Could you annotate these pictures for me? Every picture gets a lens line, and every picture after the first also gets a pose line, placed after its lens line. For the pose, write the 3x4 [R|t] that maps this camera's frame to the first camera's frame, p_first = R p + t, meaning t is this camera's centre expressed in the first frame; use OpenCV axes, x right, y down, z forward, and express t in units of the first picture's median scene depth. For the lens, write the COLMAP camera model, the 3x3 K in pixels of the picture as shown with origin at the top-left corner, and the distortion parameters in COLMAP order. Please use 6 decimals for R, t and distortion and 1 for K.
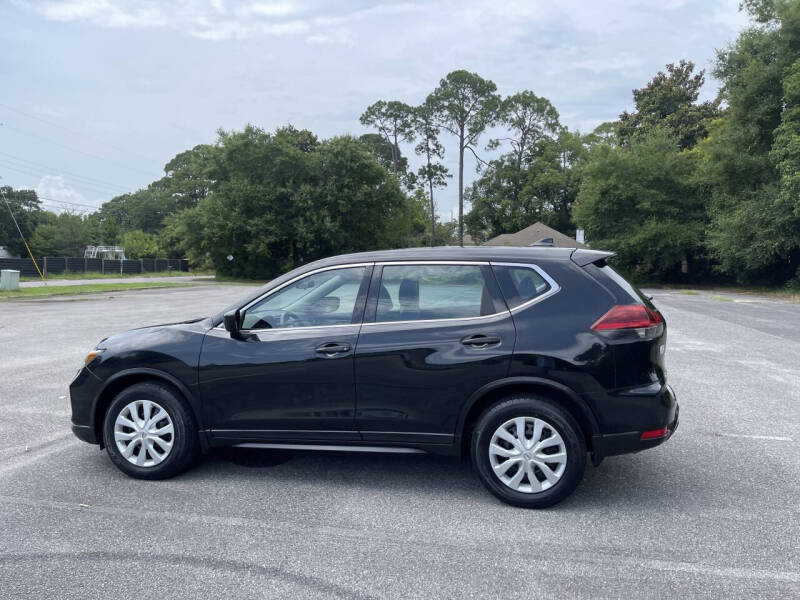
lens RADIAL K [[610.9, 0, 406.0], [0, 610.9, 301.7], [0, 0, 1]] dist [0.058845, -0.076262]
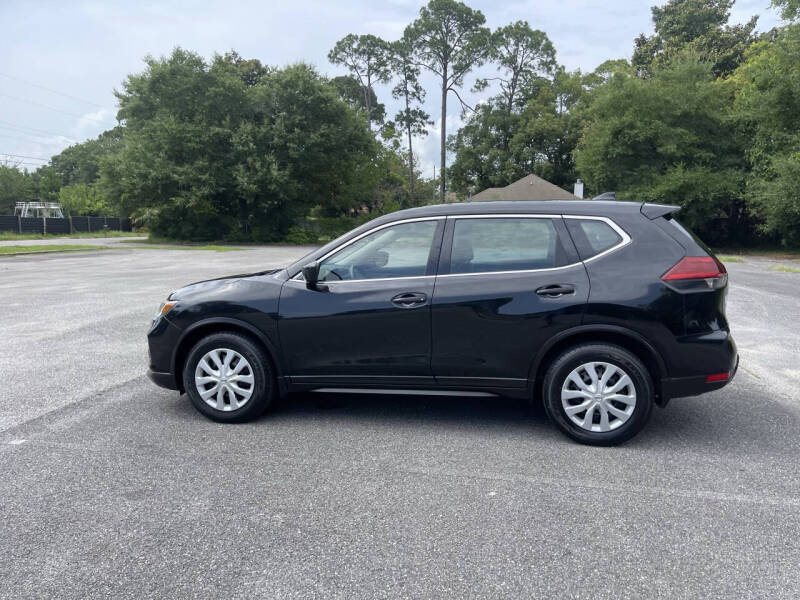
lens RADIAL K [[610.9, 0, 406.0], [0, 610.9, 301.7], [0, 0, 1]] dist [0.058845, -0.076262]
pose [[0.999763, -0.001373, 0.021708, 0.021661], [-0.000010, 0.997978, 0.063564, -0.006709], [-0.021751, -0.063549, 0.997742, 0.140731]]
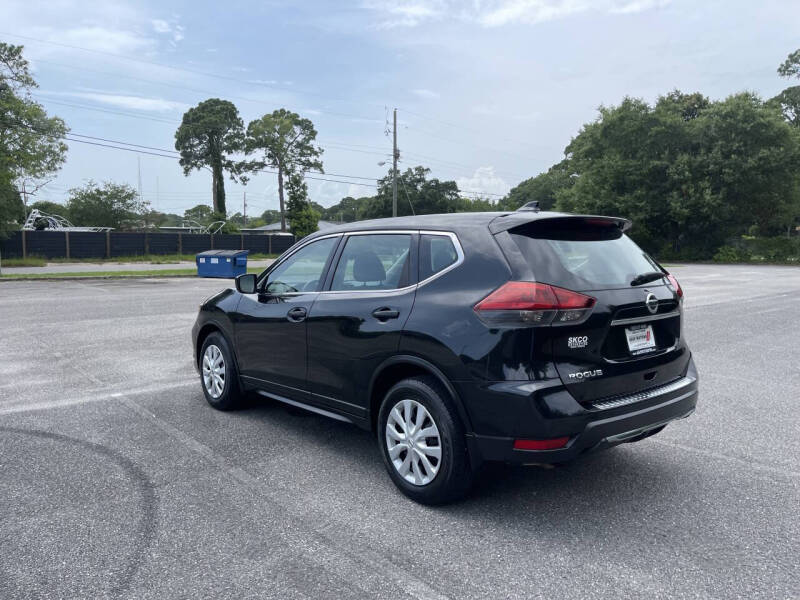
lens RADIAL K [[610.9, 0, 406.0], [0, 610.9, 301.7], [0, 0, 1]] dist [0.058845, -0.076262]
pose [[0.799808, 0.055369, -0.597697, 0.051254], [-0.036047, 0.998370, 0.044249, 0.000114], [0.599173, -0.013845, 0.800500, 0.019222]]
